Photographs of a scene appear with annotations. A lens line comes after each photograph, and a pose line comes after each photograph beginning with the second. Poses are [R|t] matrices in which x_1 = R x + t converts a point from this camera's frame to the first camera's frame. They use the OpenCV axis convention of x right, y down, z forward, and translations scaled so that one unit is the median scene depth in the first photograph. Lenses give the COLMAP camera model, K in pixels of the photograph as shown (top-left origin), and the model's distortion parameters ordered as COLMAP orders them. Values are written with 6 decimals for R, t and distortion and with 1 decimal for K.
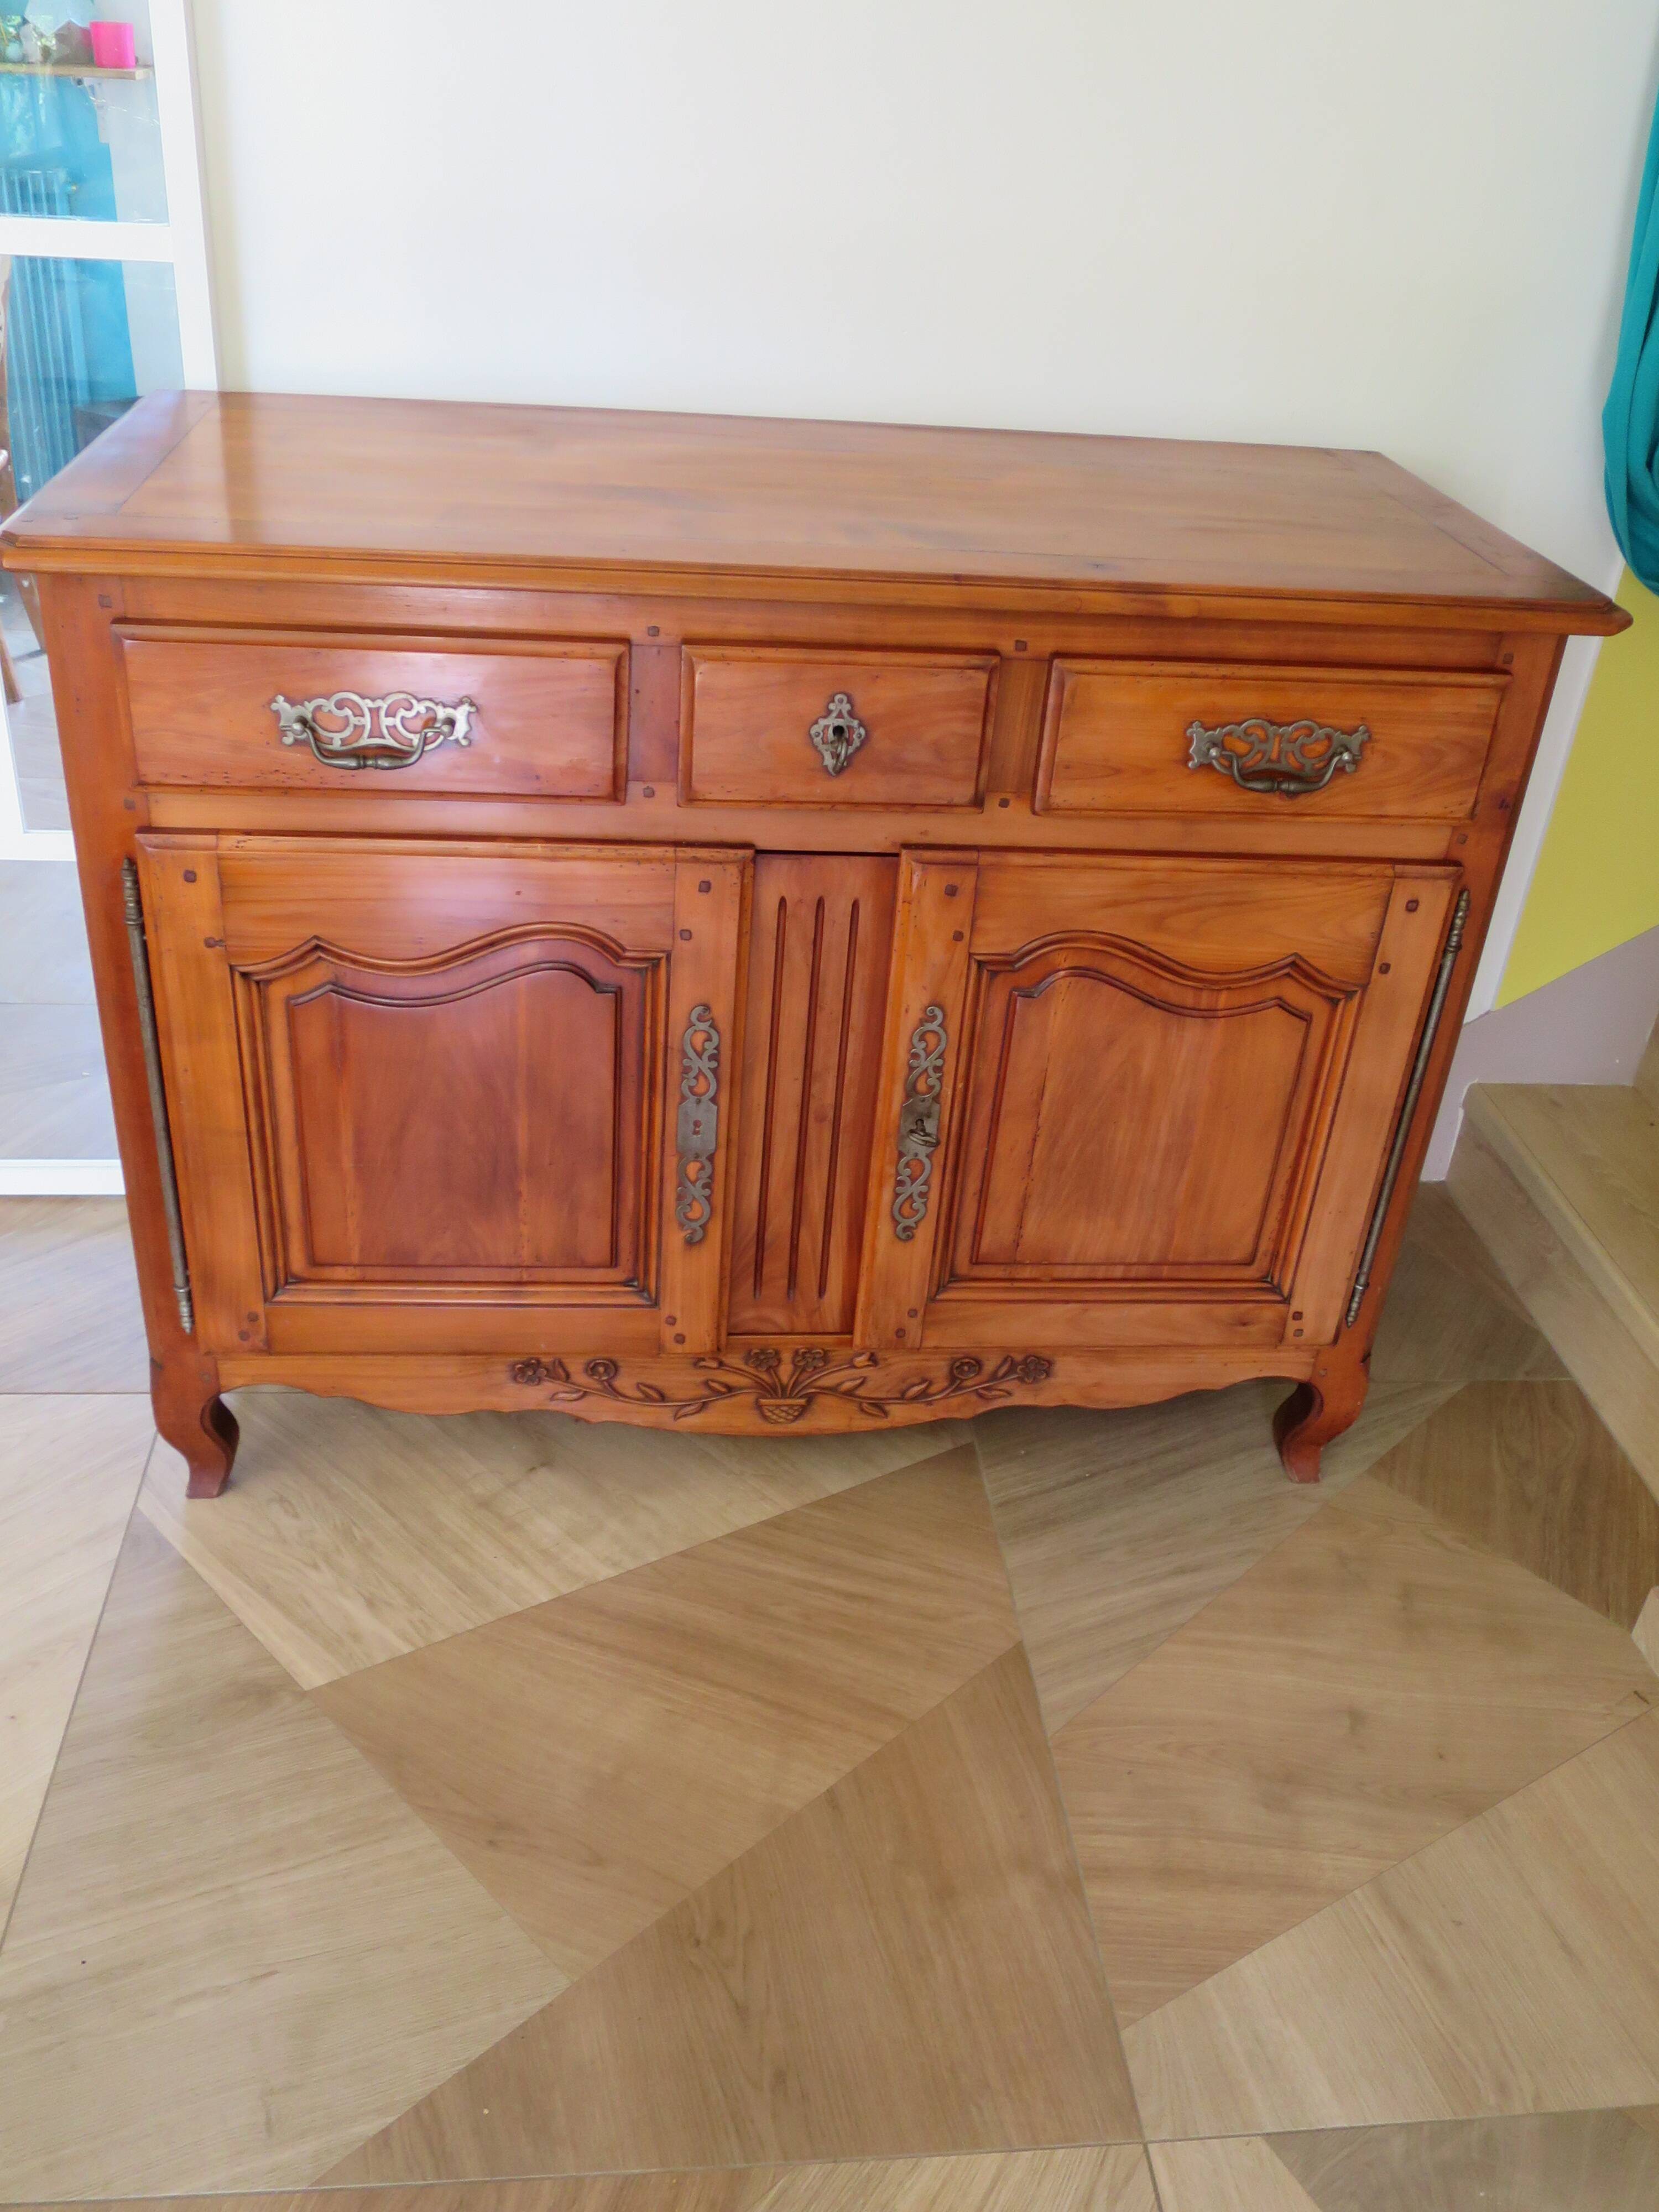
lens RADIAL K [[1859.2, 0, 836.0], [0, 1859.2, 1100.9], [0, 0, 1]] dist [-0.042562, 0.017437]
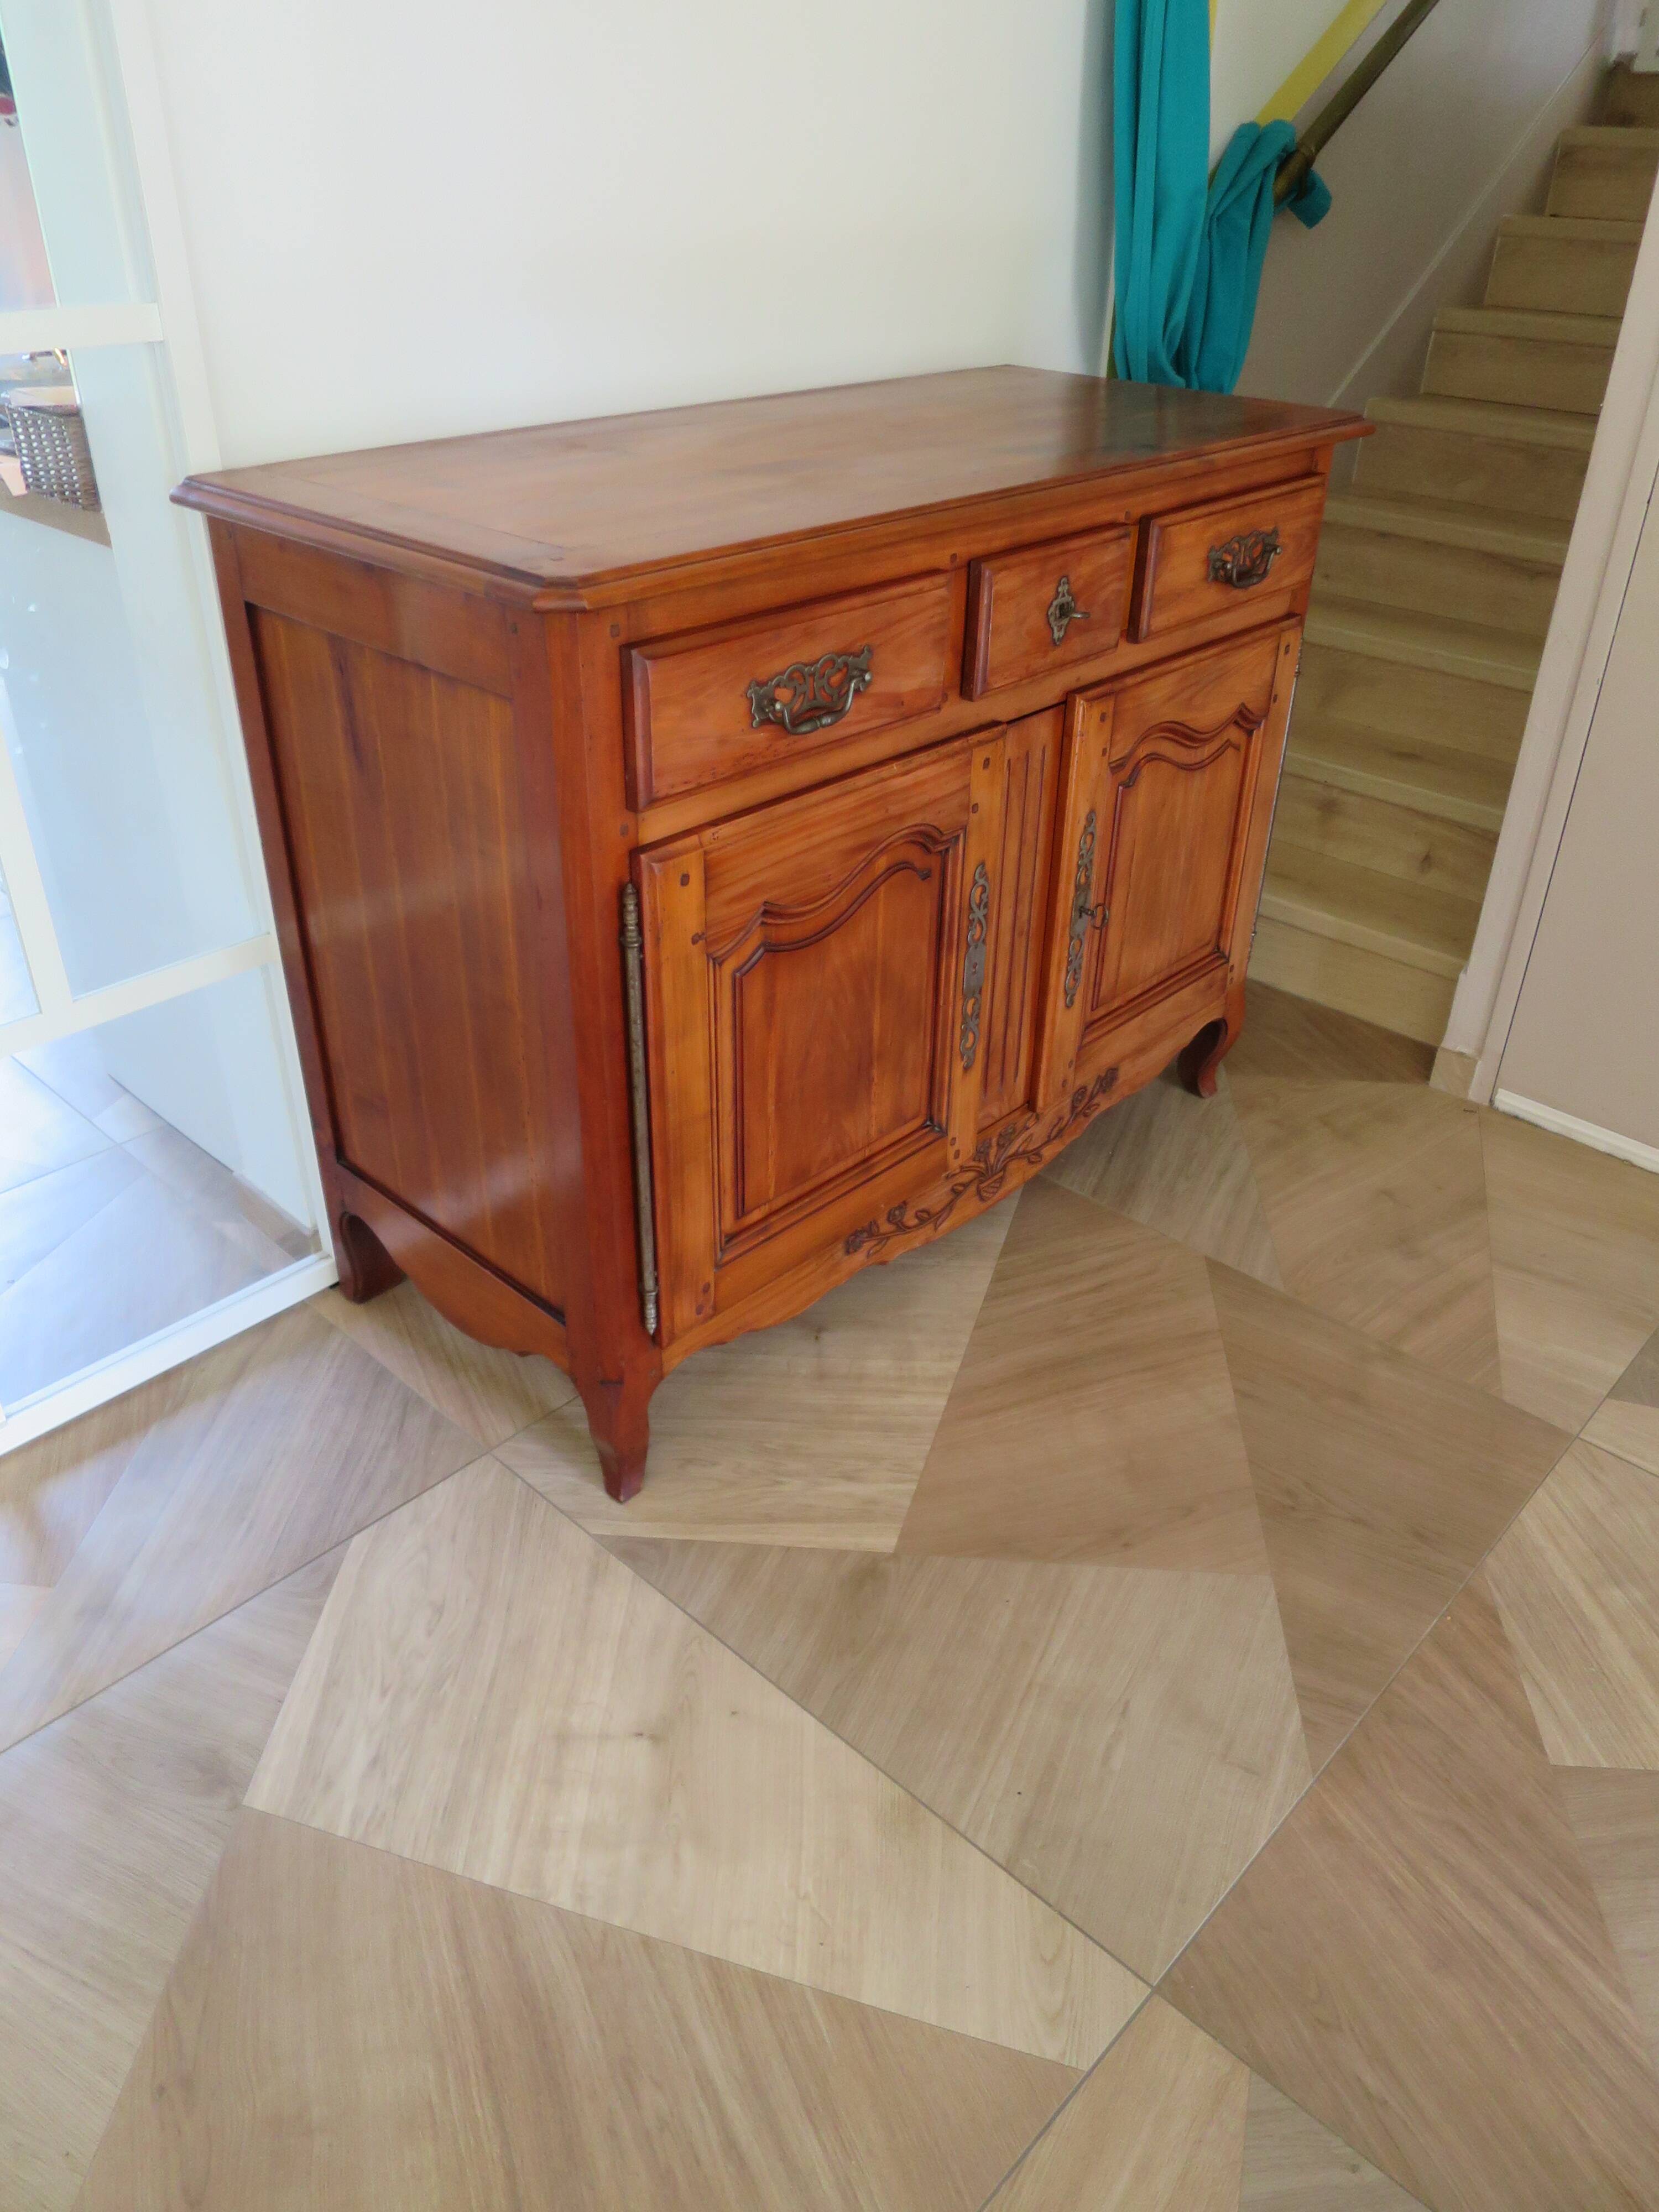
lens RADIAL K [[1592.6, 0, 838.2], [0, 1592.6, 1102.3], [0, 0, 1]] dist [-0.046471, 0.013230]
pose [[0.749574, -0.395886, 0.530484, -0.743515], [0.369626, 0.915180, 0.160693, -0.108398], [-0.549104, 0.075629, 0.832325, 0.186568]]
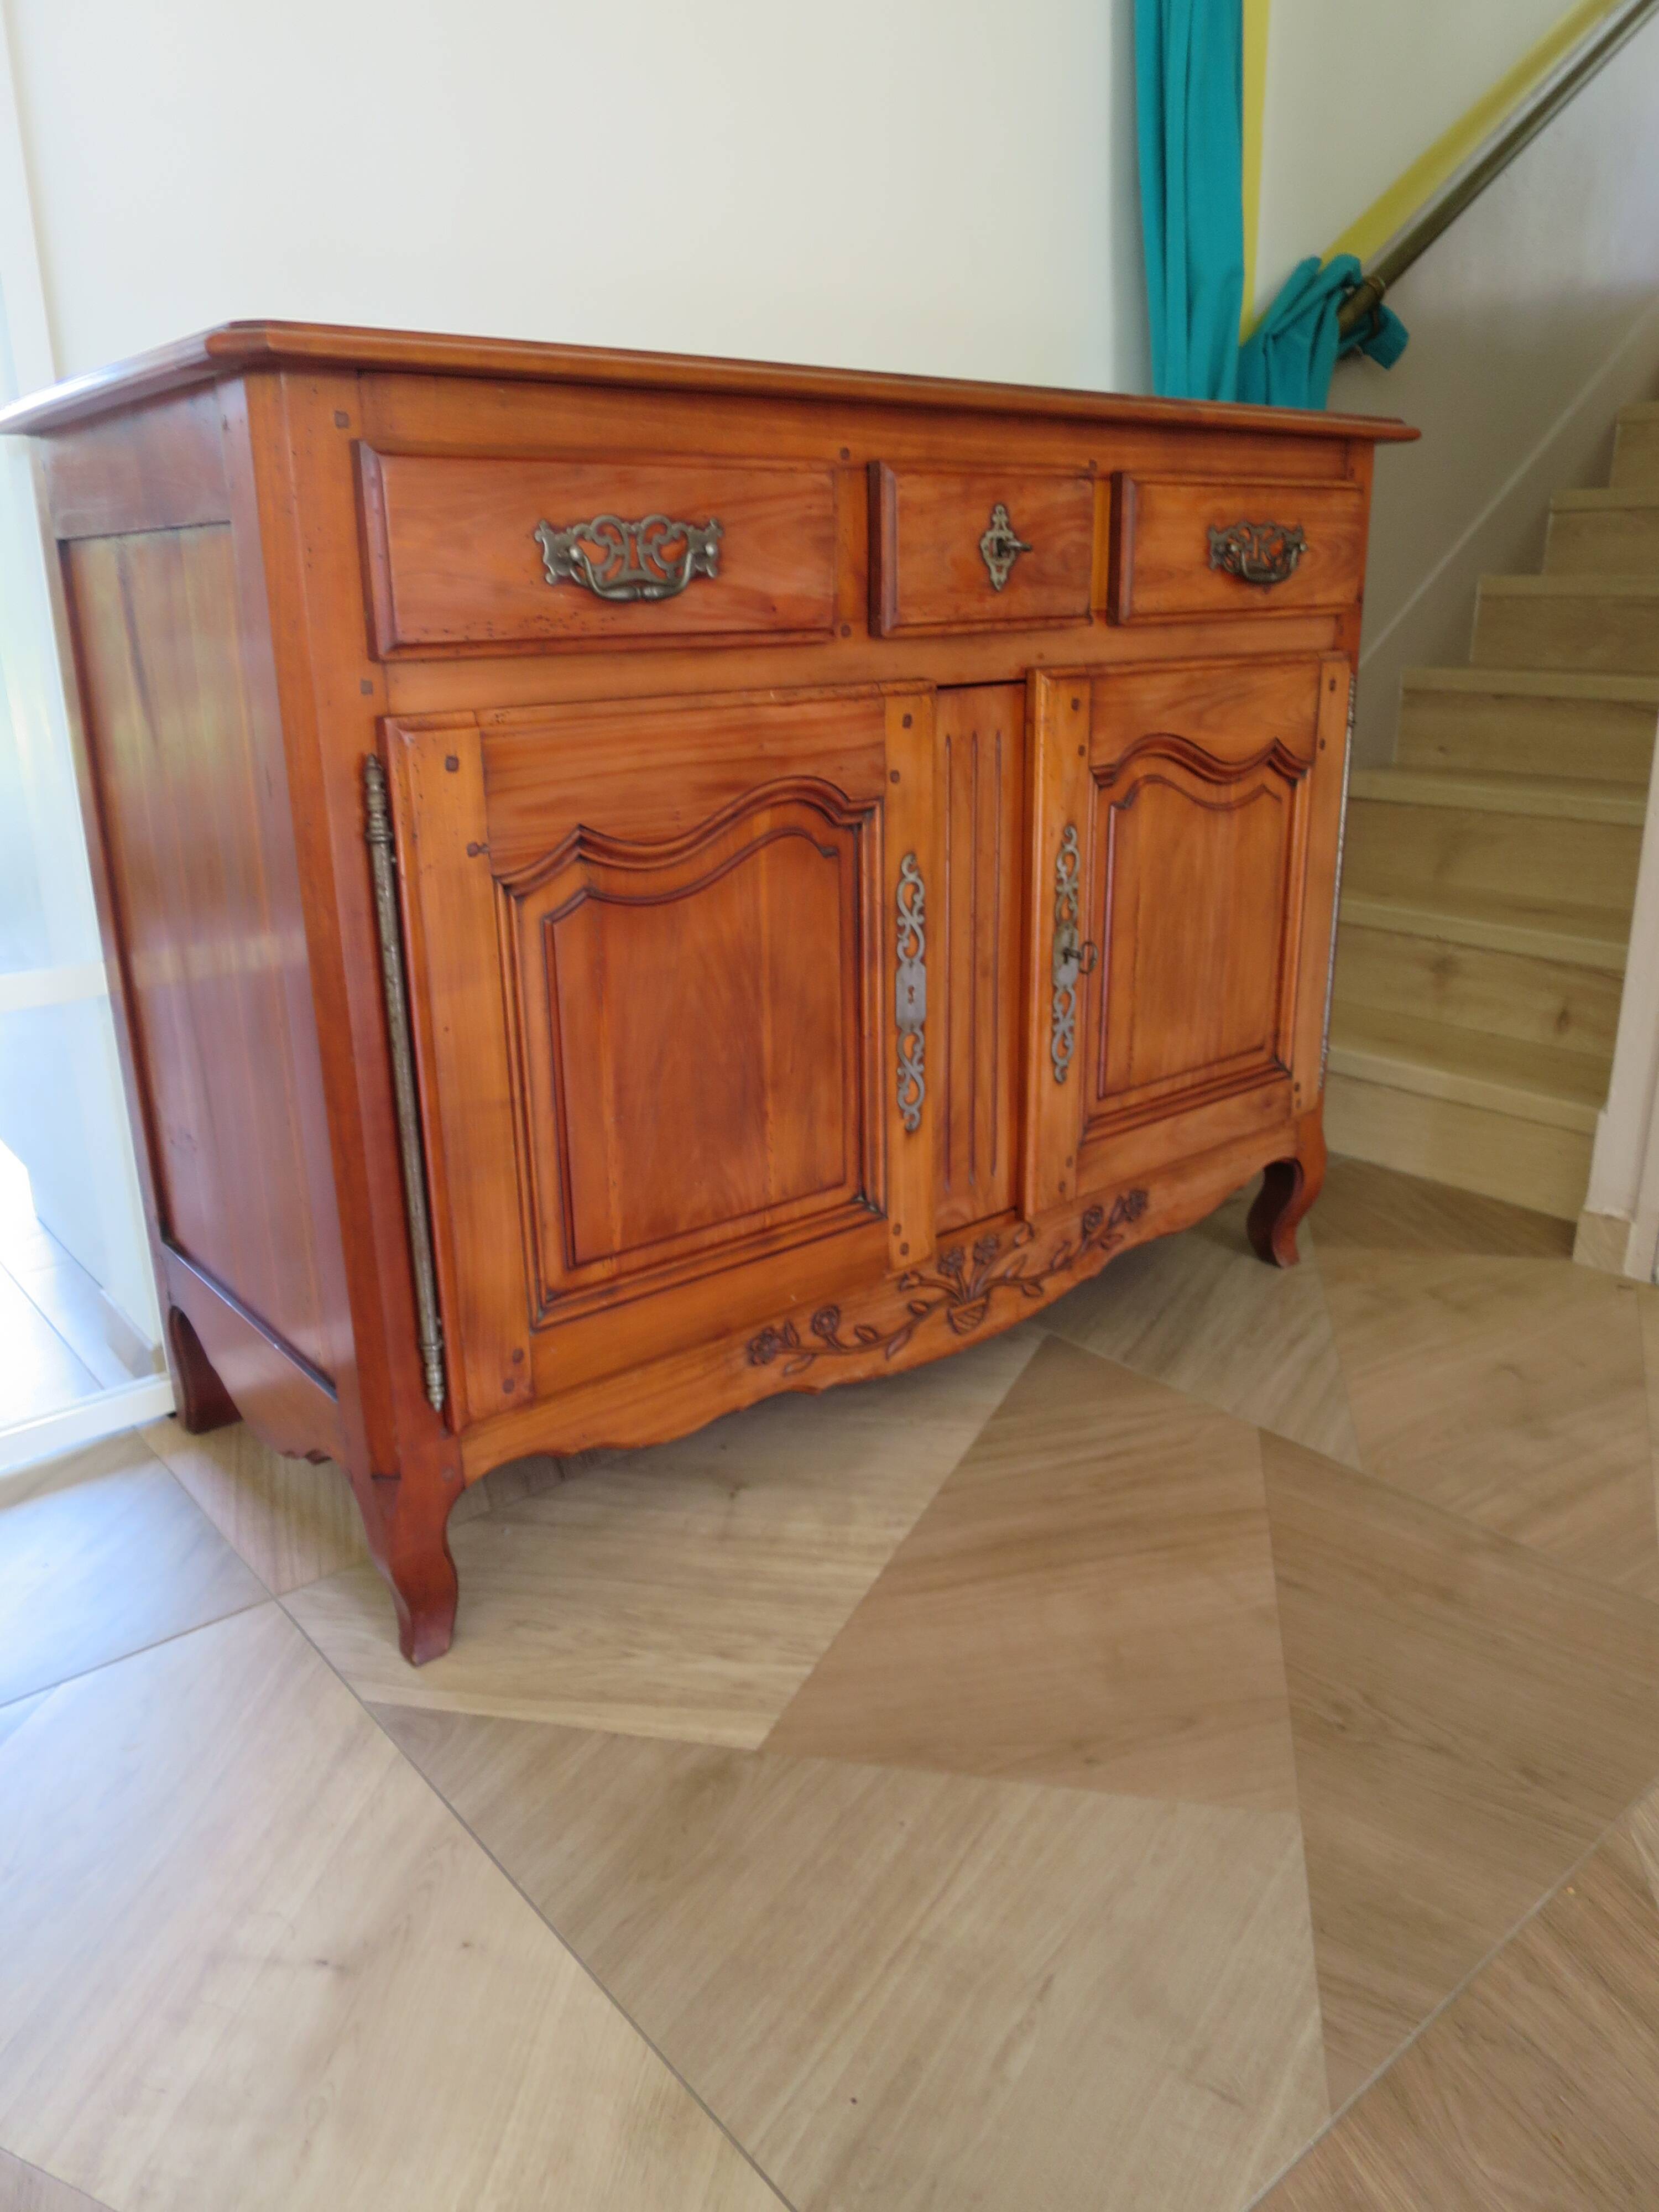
lens RADIAL K [[1592.6, 0, 837.2], [0, 1592.6, 1104.7], [0, 0, 1]] dist [-0.046471, 0.013230]
pose [[0.823535, -0.257645, 0.505381, -0.553248], [0.353702, 0.929738, -0.102385, 0.142350], [-0.443493, 0.263072, 0.856801, 0.319052]]
